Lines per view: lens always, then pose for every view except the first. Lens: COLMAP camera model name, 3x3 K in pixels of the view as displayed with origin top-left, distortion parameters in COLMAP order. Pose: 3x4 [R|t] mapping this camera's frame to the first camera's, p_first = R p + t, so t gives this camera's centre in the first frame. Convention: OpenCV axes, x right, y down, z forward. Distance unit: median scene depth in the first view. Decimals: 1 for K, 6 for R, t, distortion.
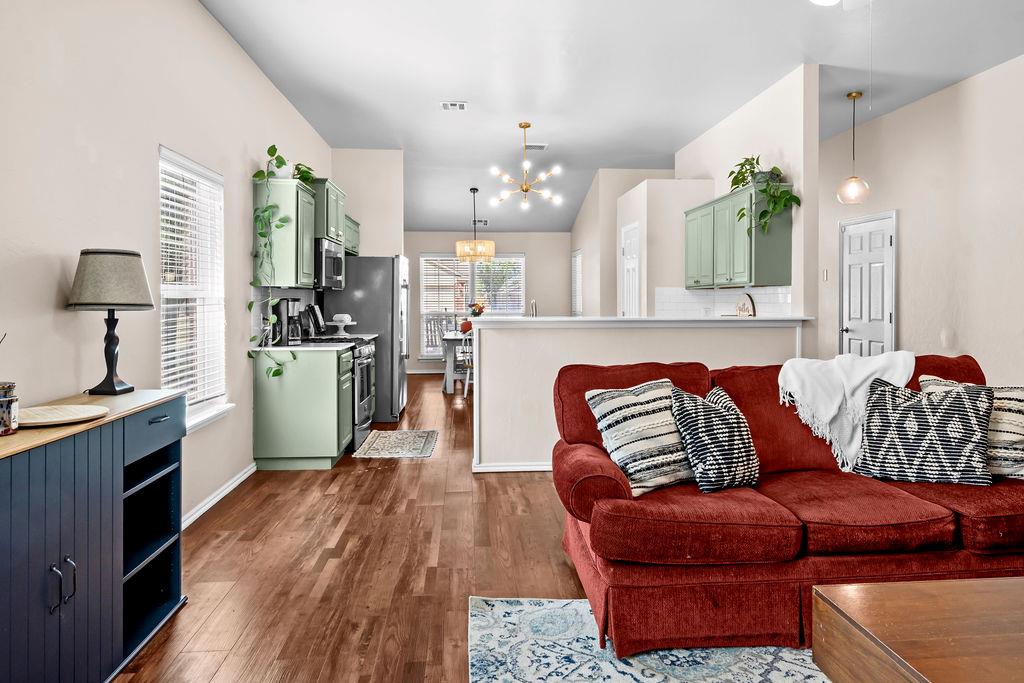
lens RADIAL K [[651.9, 0, 513.4], [0, 651.9, 306.3], [0, 0, 1]] dist [-0.003483, -0.001594]
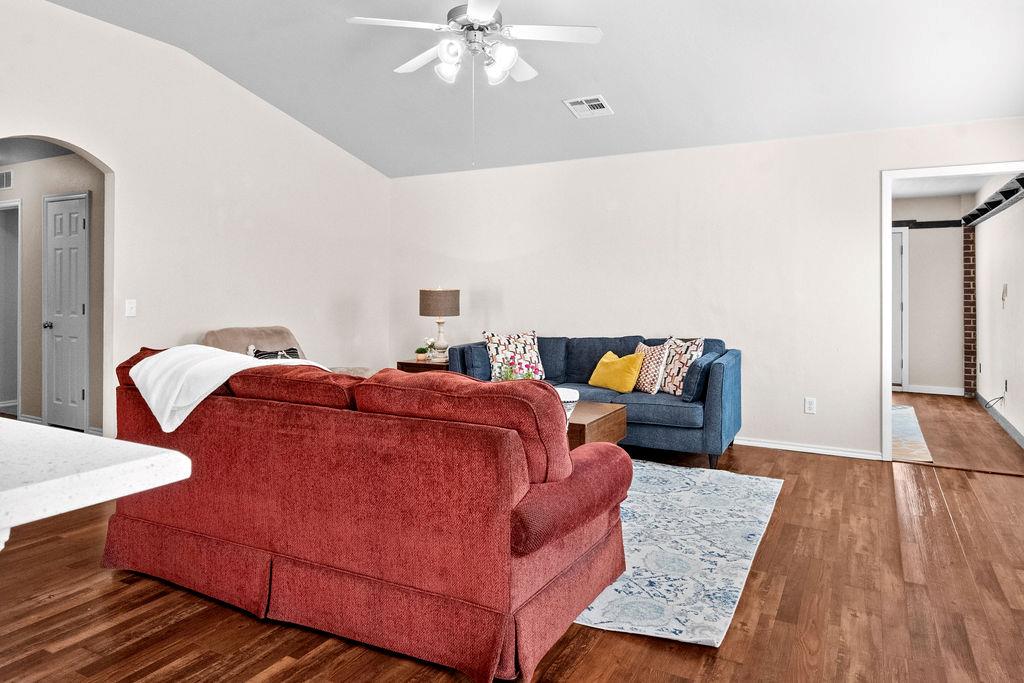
lens RADIAL K [[656.3, 0, 510.1], [0, 656.3, 294.1], [0, 0, 1]] dist [-0.000383, -0.002218]
pose [[-0.841354, -0.006000, 0.540451, -0.280614], [0.004552, 0.999824, 0.018187, -0.016744], [-0.540465, 0.017762, -0.841179, 1.728257]]
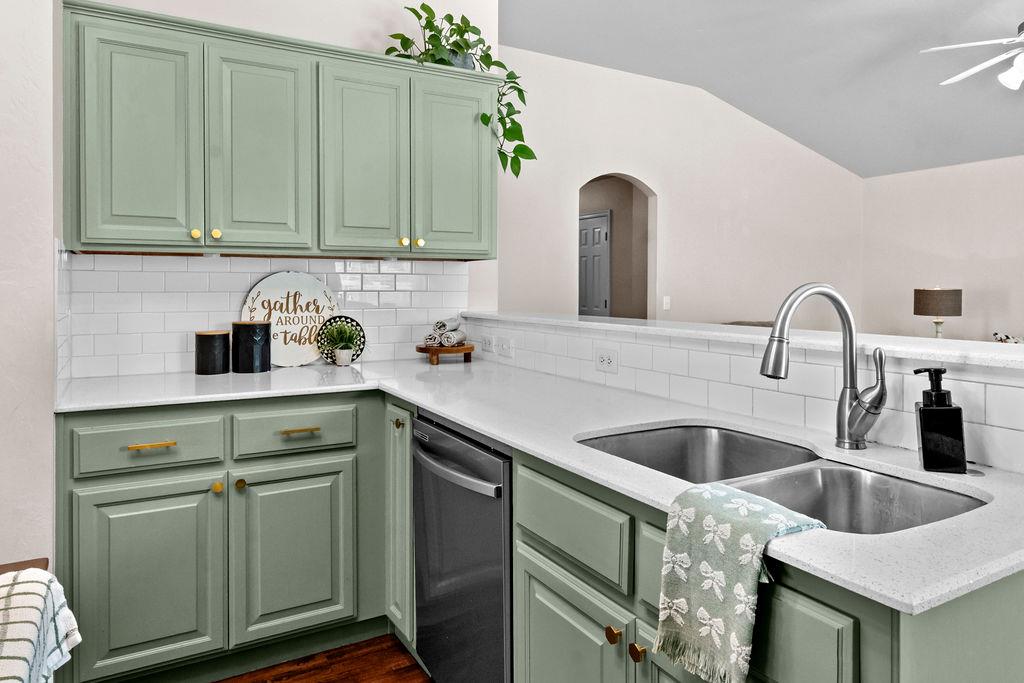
lens RADIAL K [[670.7, 0, 510.8], [0, 670.7, 292.8], [0, 0, 1]] dist [0.000883, -0.002056]
pose [[-0.435279, -0.007978, 0.900260, -0.270773], [0.007621, 0.999892, 0.012545, -0.018380], [-0.900263, 0.012321, -0.435172, 2.198231]]
